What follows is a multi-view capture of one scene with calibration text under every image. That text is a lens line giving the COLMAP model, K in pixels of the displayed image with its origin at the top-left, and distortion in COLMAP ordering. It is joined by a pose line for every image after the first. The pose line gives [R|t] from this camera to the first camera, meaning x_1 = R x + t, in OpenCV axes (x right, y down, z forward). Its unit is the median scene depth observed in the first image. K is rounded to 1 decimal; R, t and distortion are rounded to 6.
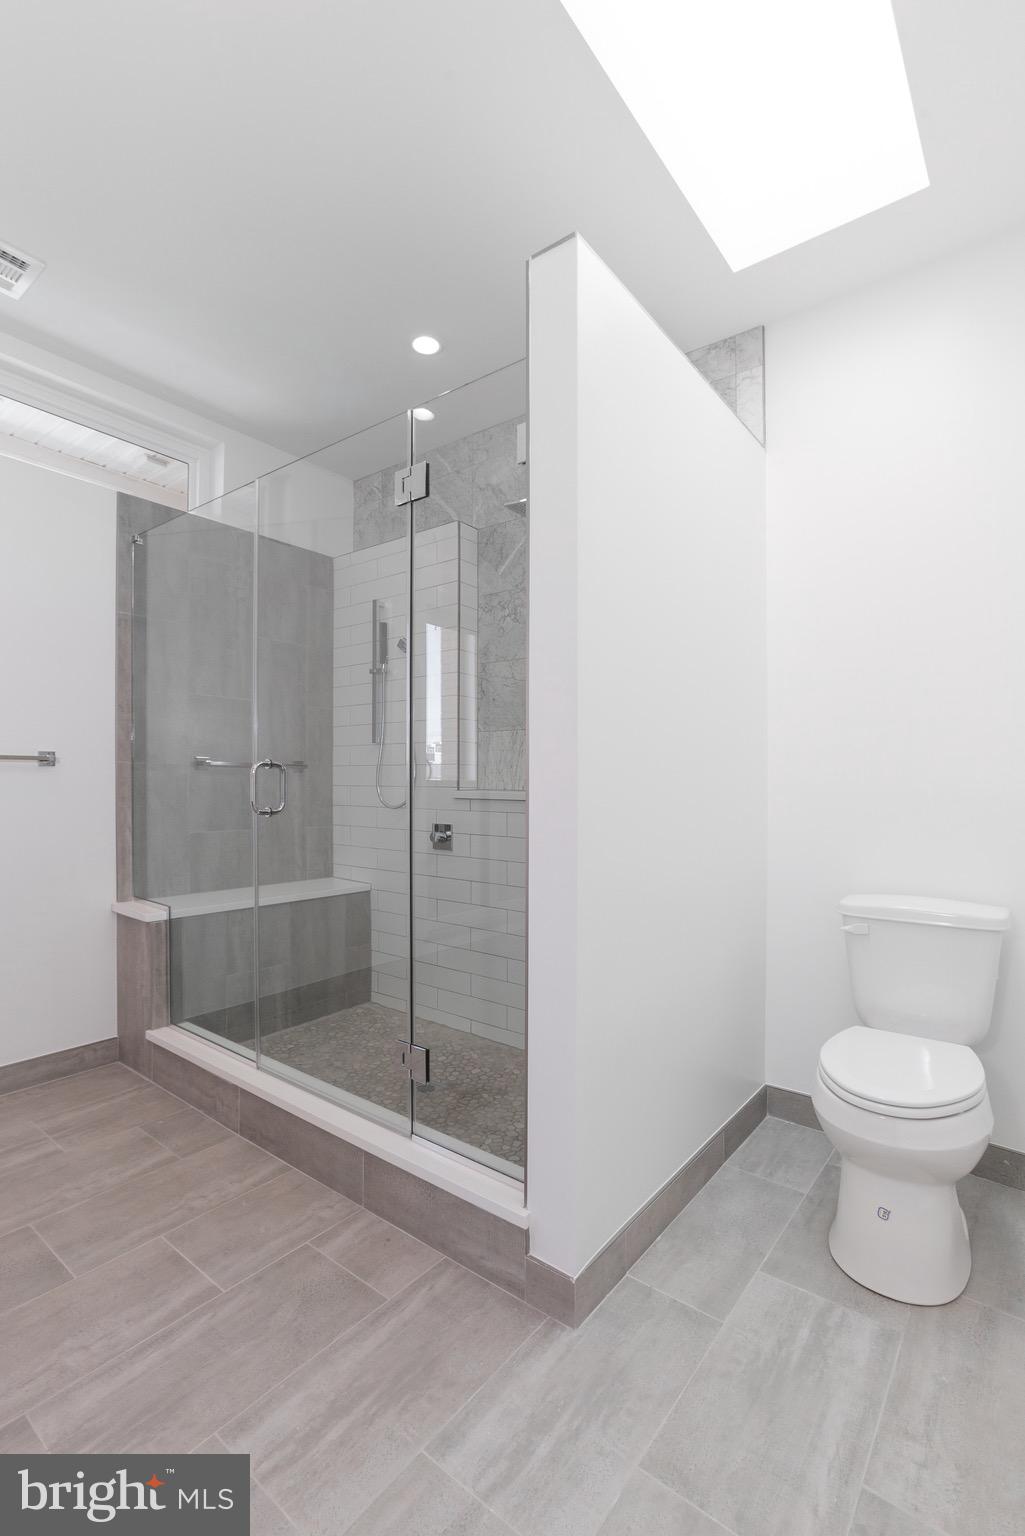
lens RADIAL K [[703.9, 0, 491.0], [0, 703.9, 793.1], [0, 0, 1]] dist [-0.018397, 0.009535]
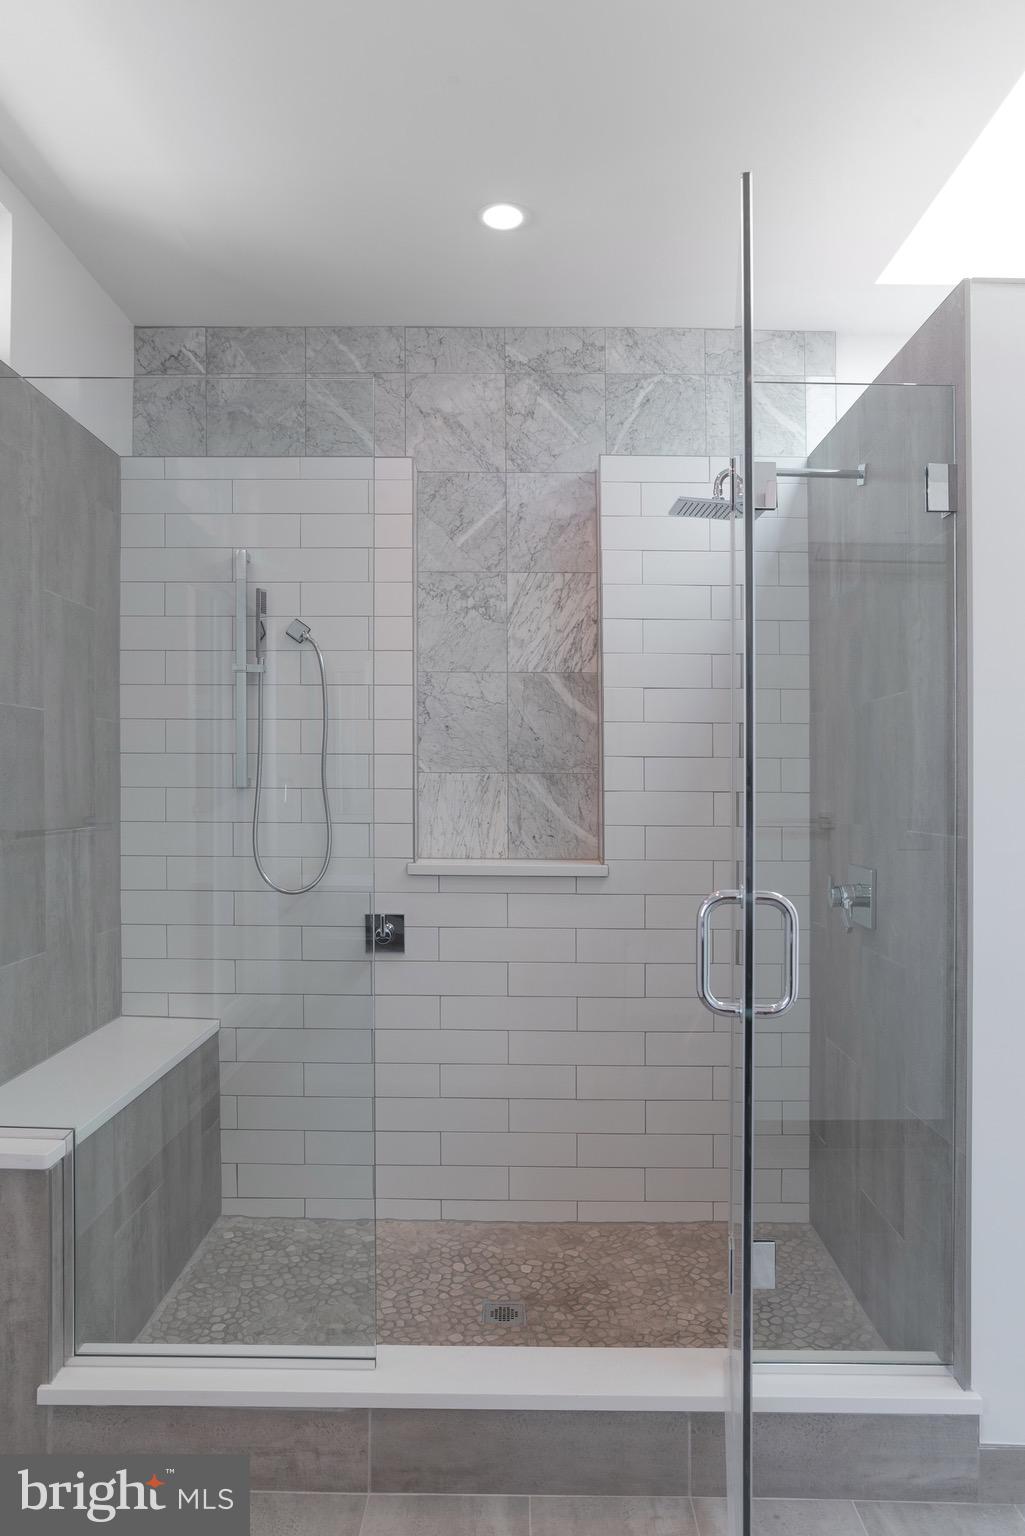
lens RADIAL K [[1033.4, 0, 496.8], [0, 1033.4, 788.5], [0, 0, 1]] dist [-0.031515, 0.043399]
pose [[0.788237, -0.014632, 0.615198, -0.588763], [0.011847, 0.999893, 0.008603, -0.082380], [-0.615258, 0.000507, 0.788326, 0.181865]]
